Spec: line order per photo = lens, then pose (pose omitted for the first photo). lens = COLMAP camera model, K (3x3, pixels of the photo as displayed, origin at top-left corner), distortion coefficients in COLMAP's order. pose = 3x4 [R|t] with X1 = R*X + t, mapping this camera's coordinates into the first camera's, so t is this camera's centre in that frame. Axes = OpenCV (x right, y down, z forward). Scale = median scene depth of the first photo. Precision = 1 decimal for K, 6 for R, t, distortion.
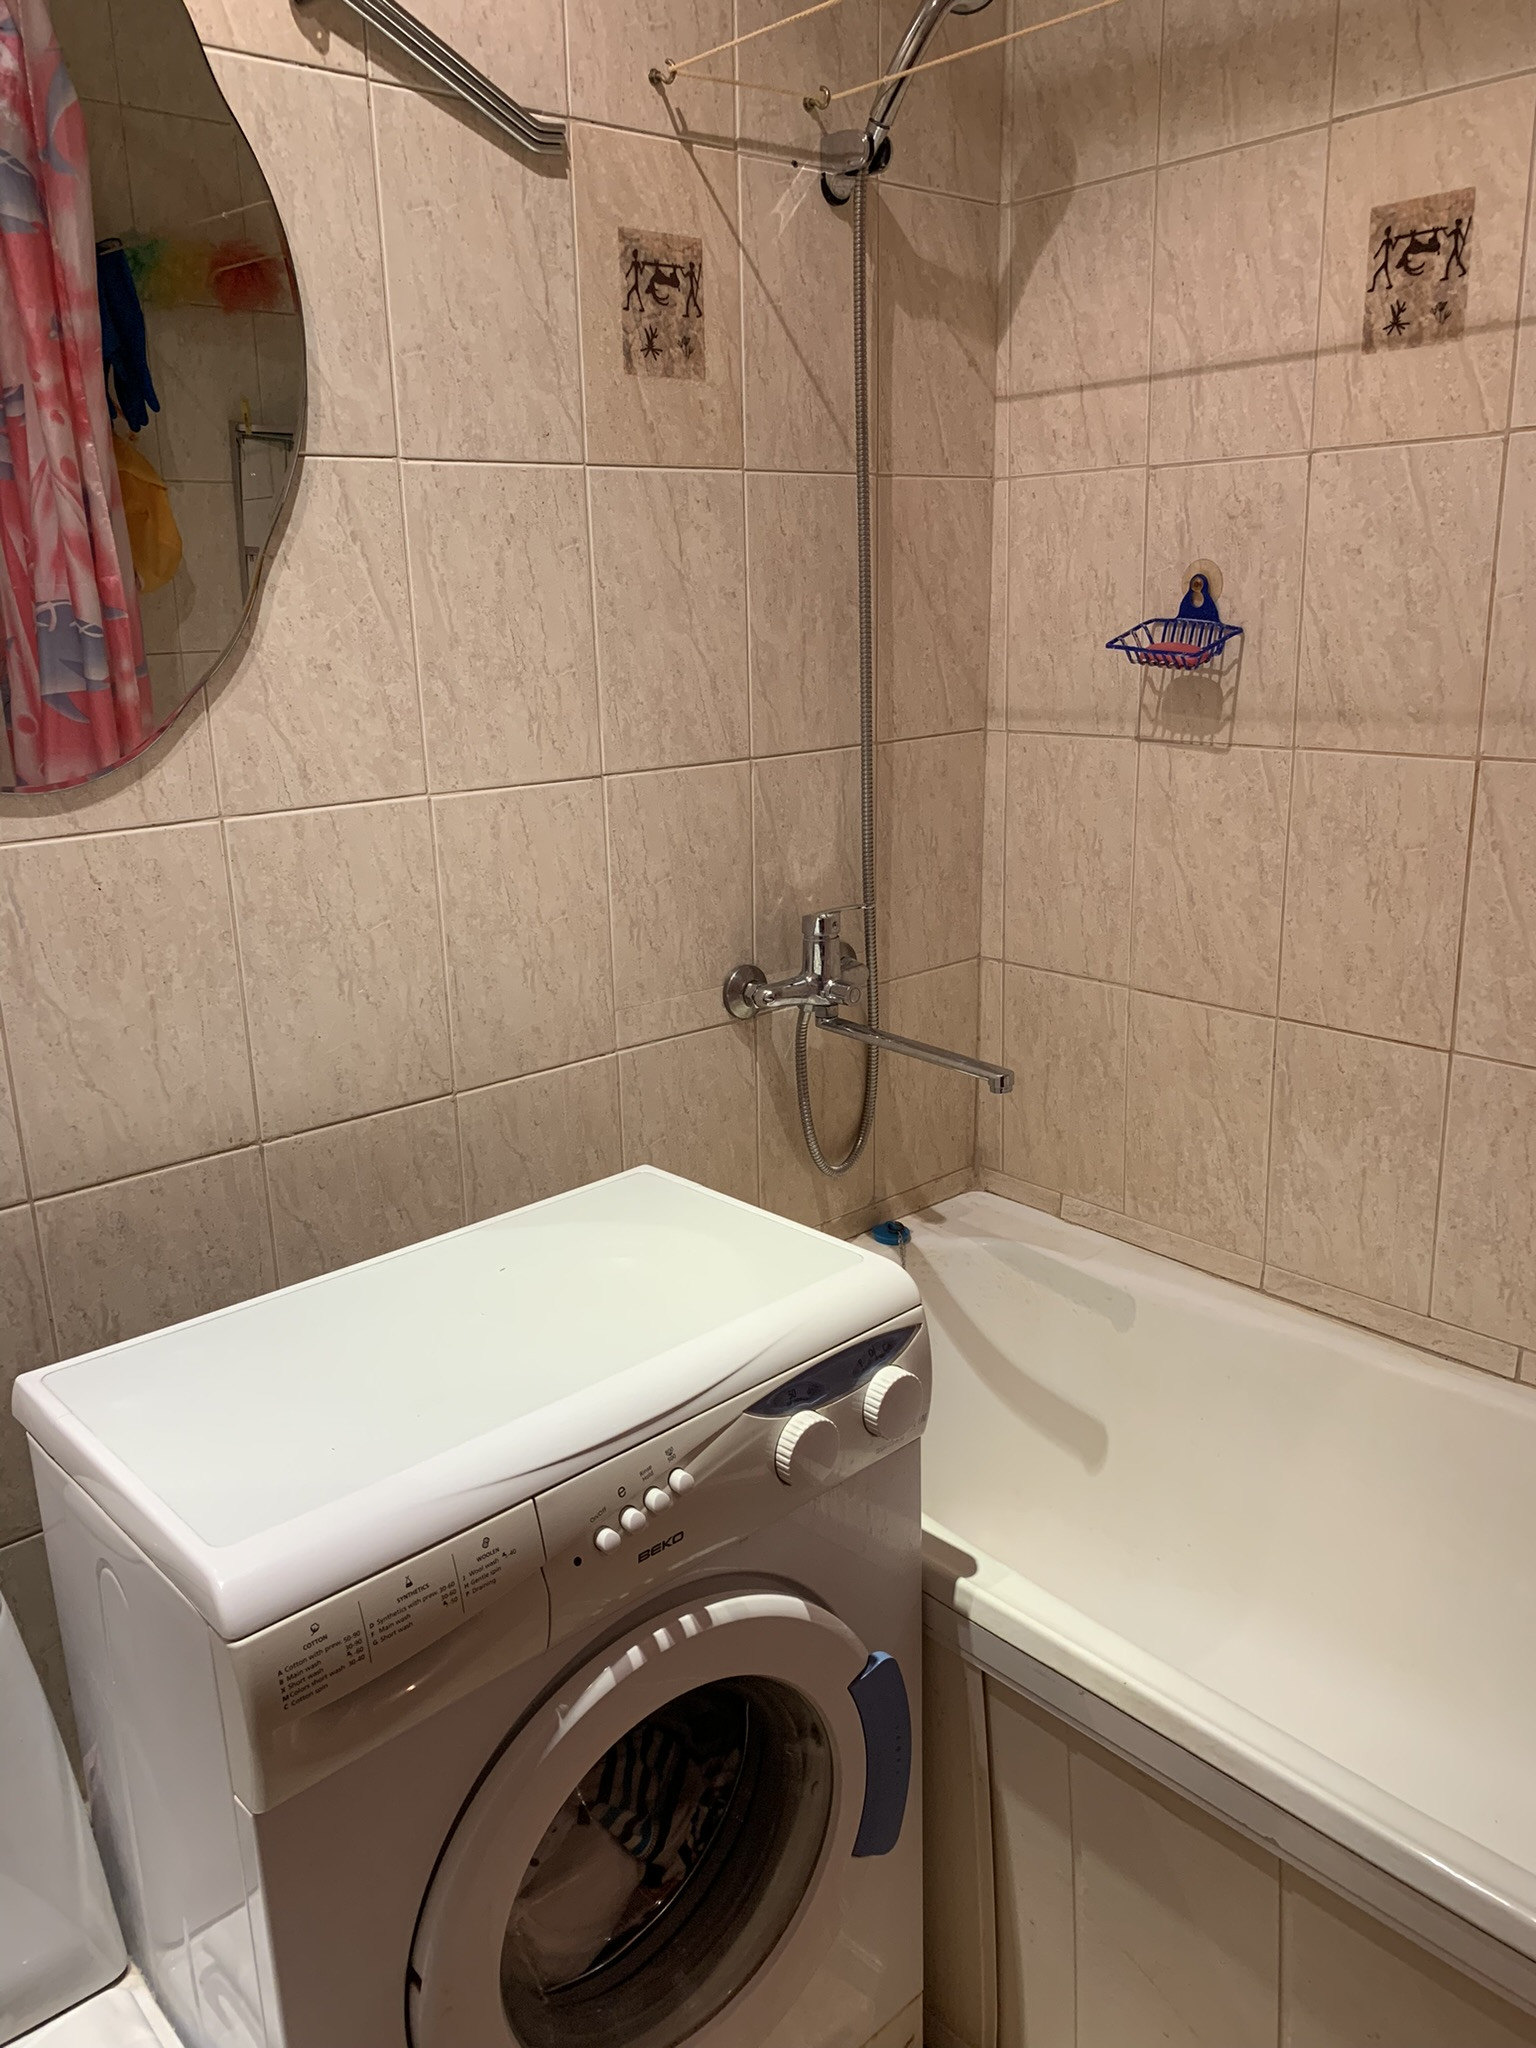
lens RADIAL K [[1574.9, 0, 778.0], [0, 1574.9, 1018.9], [0, 0, 1]] dist [0.031211, -0.038436]
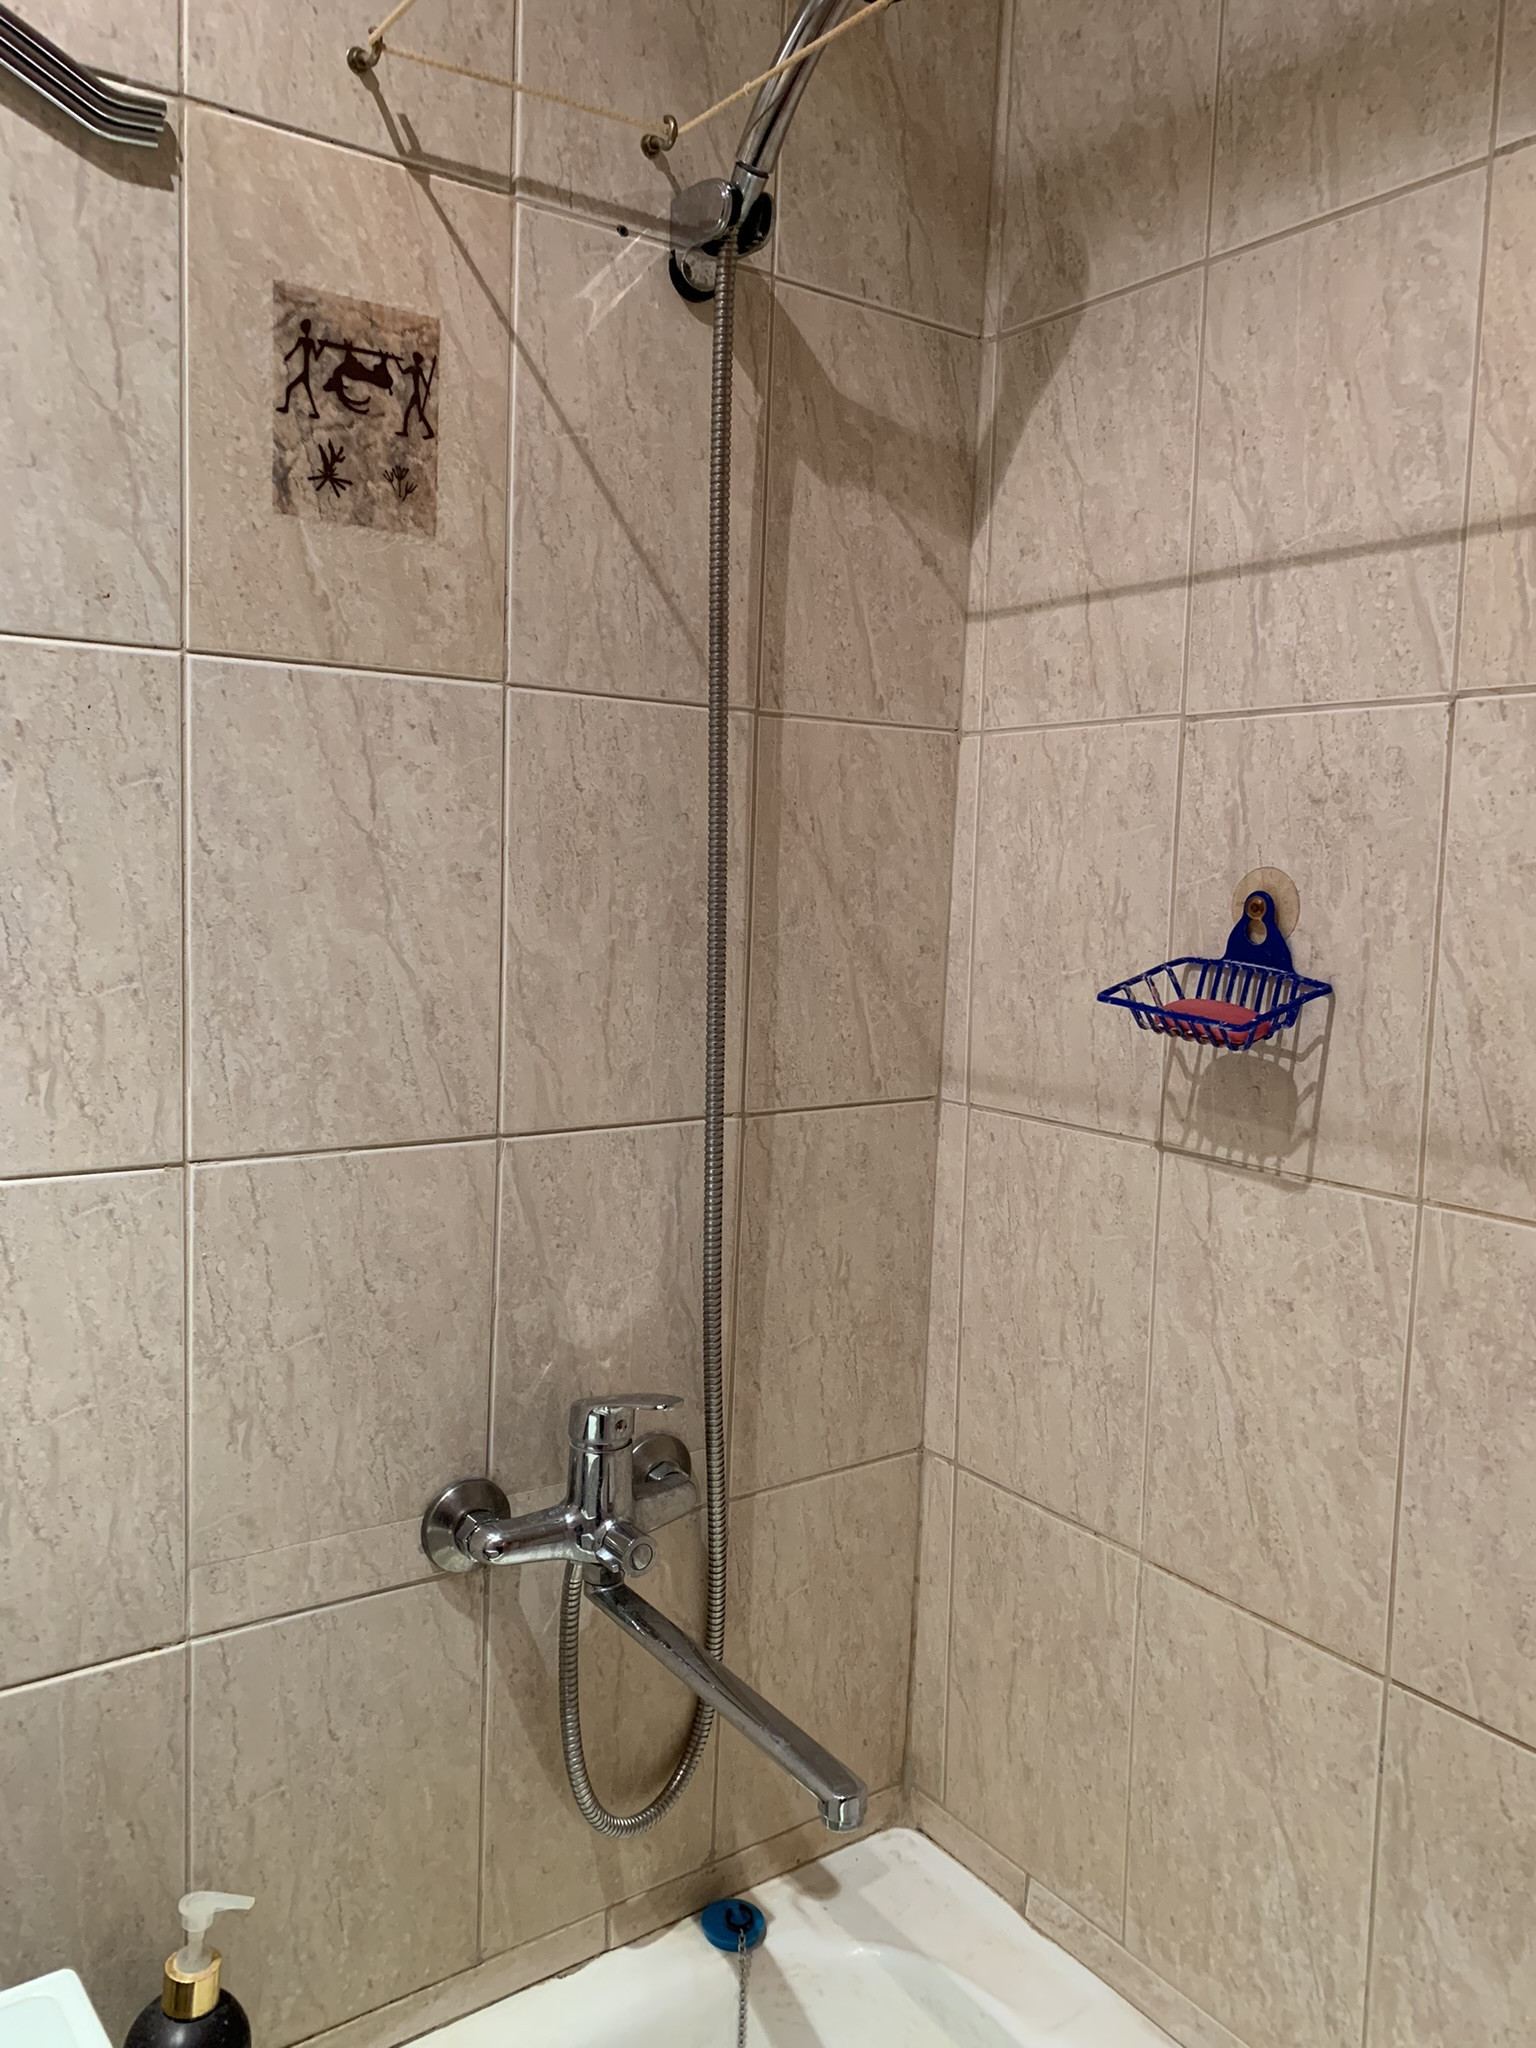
lens RADIAL K [[1574.9, 0, 786.6], [0, 1574.9, 1012.2], [0, 0, 1]] dist [0.031211, -0.038436]
pose [[0.993180, 0.067029, -0.095397, 0.158063], [-0.082843, 0.981454, -0.172870, -0.126022], [0.082041, 0.179594, 0.980314, 0.436088]]
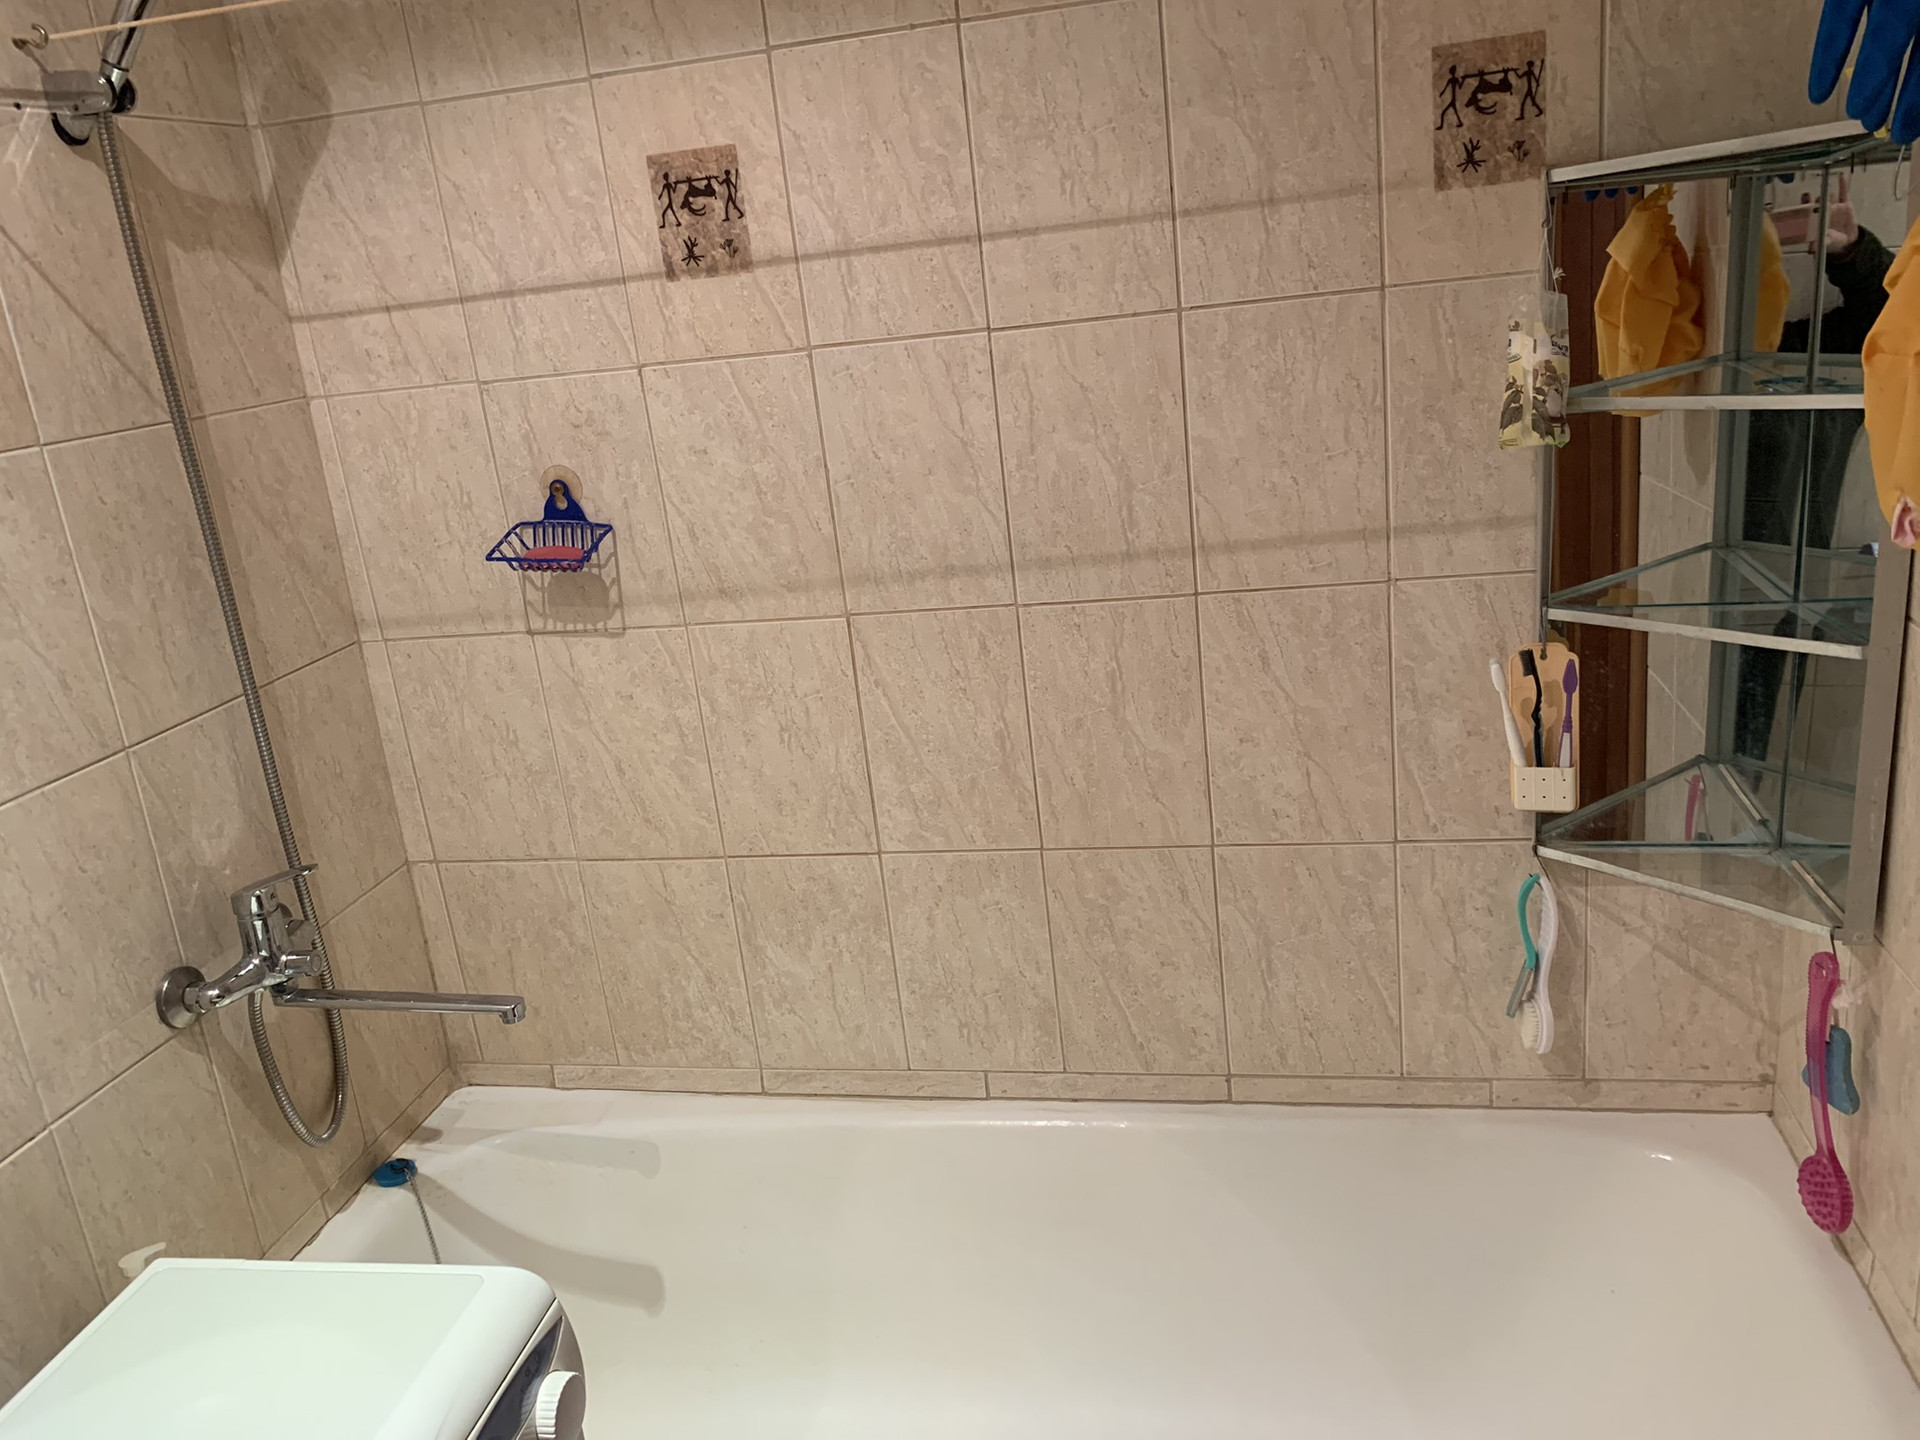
lens RADIAL K [[1476.5, 0, 991.5], [0, 1476.5, 708.0], [0, 0, 1]] dist [0.031211, -0.038436]
pose [[0.795386, -0.231028, 0.560346, -0.099711], [0.239869, 0.969009, 0.059035, -0.129167], [-0.556619, 0.087454, 0.826152, 0.033720]]
